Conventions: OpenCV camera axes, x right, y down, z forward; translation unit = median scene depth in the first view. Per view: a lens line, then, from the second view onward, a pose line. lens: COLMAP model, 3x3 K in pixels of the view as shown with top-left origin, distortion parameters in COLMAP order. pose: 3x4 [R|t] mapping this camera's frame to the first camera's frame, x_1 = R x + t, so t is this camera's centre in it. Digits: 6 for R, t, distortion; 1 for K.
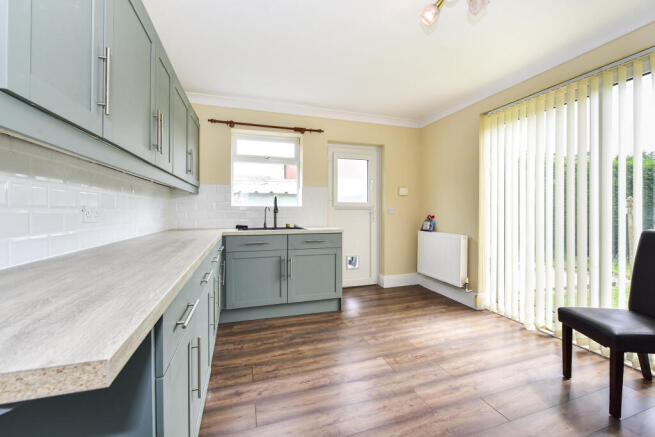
lens RADIAL K [[267.5, 0, 330.3], [0, 267.5, 214.4], [0, 0, 1]] dist [-0.001185, -0.000328]
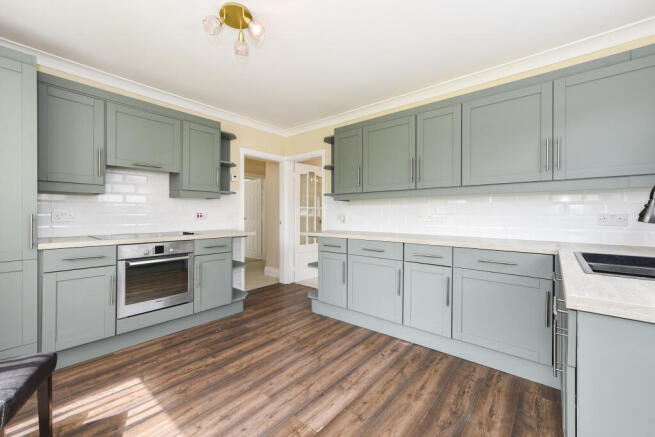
lens RADIAL K [[267.5, 0, 330.3], [0, 267.5, 214.4], [0, 0, 1]] dist [-0.001185, -0.000328]
pose [[-0.850974, -0.004498, -0.525189, 0.581500], [-0.006180, 0.999980, 0.001450, -0.024146], [0.525172, 0.004479, -0.850984, 1.766693]]
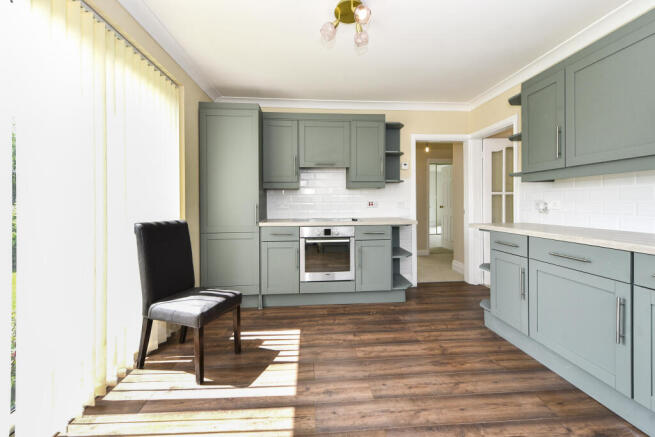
lens RADIAL K [[264.8, 0, 326.4], [0, 264.8, 203.0], [0, 0, 1]] dist [0.000551, 0.000115]
pose [[-0.967566, 0.004120, 0.252584, 0.211683], [0.005137, 0.999981, 0.003368, -0.023706], [-0.252565, 0.004556, -0.967569, 1.742976]]
